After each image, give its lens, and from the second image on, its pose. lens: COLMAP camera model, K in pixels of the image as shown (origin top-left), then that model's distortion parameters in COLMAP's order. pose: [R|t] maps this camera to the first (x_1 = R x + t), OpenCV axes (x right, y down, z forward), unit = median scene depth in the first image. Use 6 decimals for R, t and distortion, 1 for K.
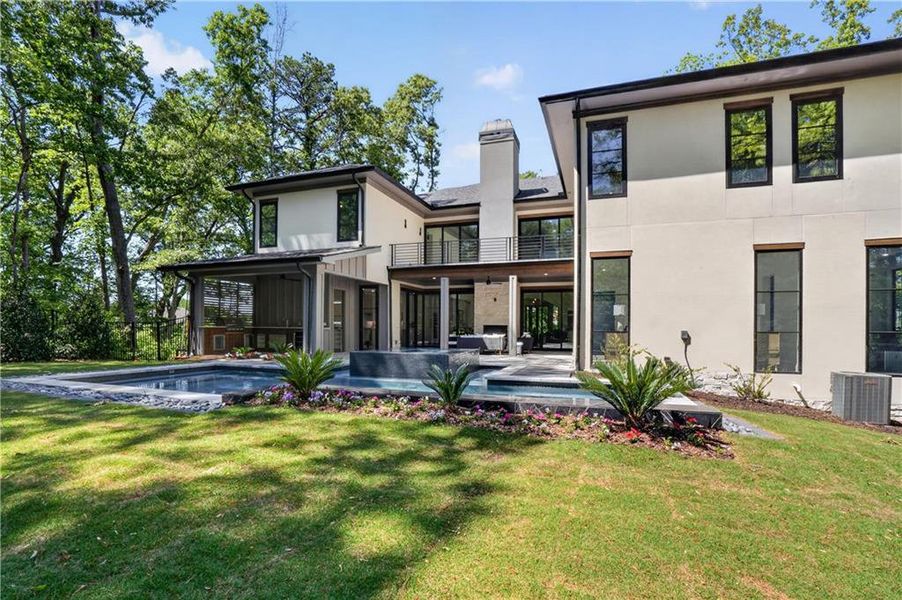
lens RADIAL K [[426.8, 0, 452.7], [0, 426.8, 328.7], [0, 0, 1]] dist [-0.019736, 0.003753]
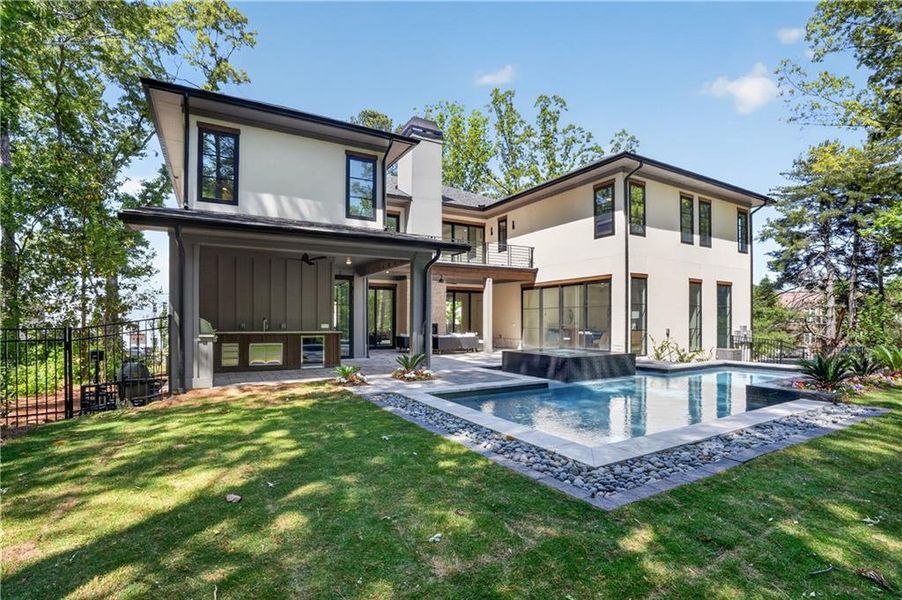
lens RADIAL K [[426.8, 0, 440.7], [0, 426.8, 317.8], [0, 0, 1]] dist [-0.019736, 0.003753]
pose [[0.649928, -0.004919, 0.759980, -0.739638], [0.005983, 0.999981, 0.001355, -0.024033], [-0.759972, 0.003666, 0.649945, 0.371088]]
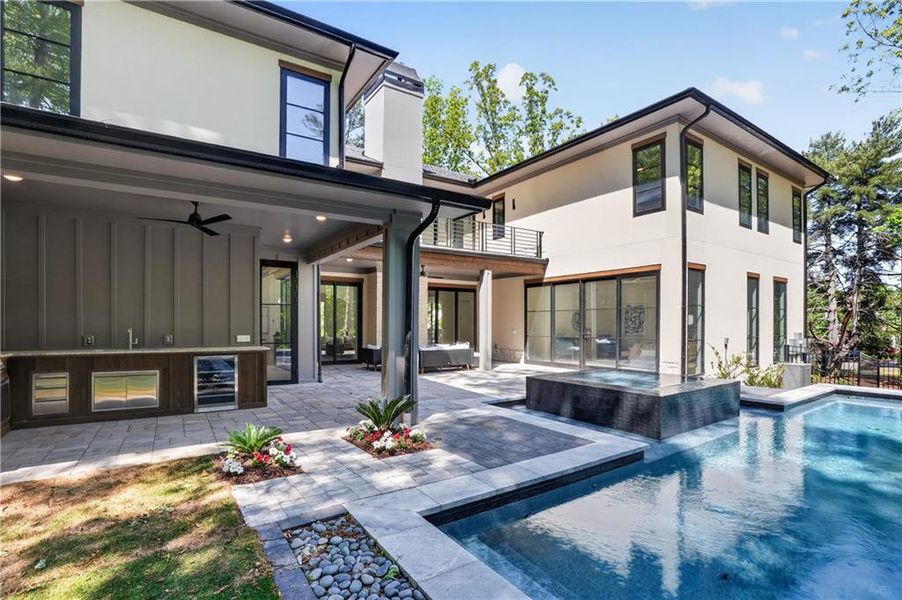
lens RADIAL K [[426.8, 0, 442.0], [0, 426.8, 320.7], [0, 0, 1]] dist [-0.019736, 0.003753]
pose [[0.592284, -0.006007, 0.805707, -0.542684], [0.004551, 0.999981, 0.004111, -0.030207], [-0.805717, 0.001232, 0.592300, 0.569380]]
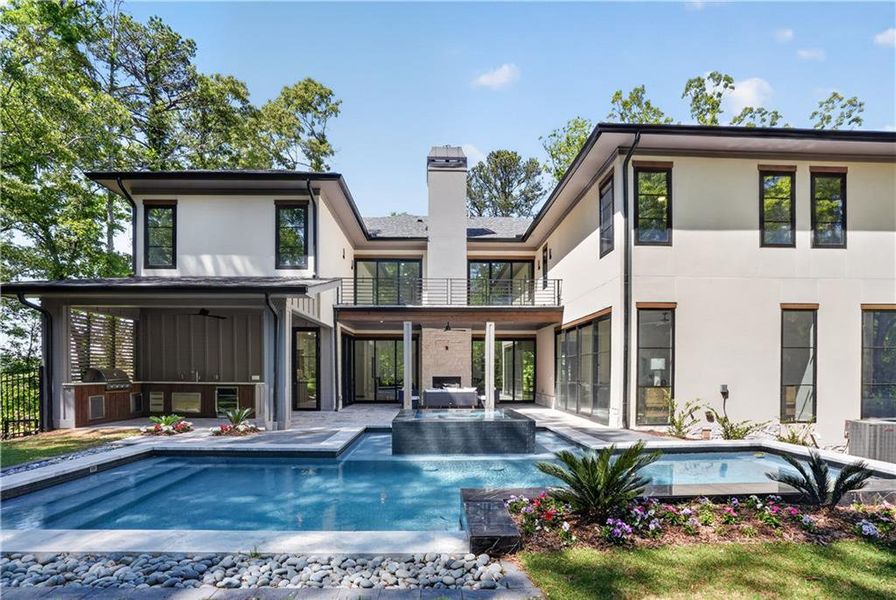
lens RADIAL K [[424.0, 0, 429.9], [0, 424.0, 381.9], [0, 0, 1]] dist [-0.019736, 0.003753]
pose [[0.933066, -0.015206, 0.359384, -0.284295], [0.006684, 0.999667, 0.024944, -0.018988], [-0.359643, -0.020873, 0.932857, 0.191511]]
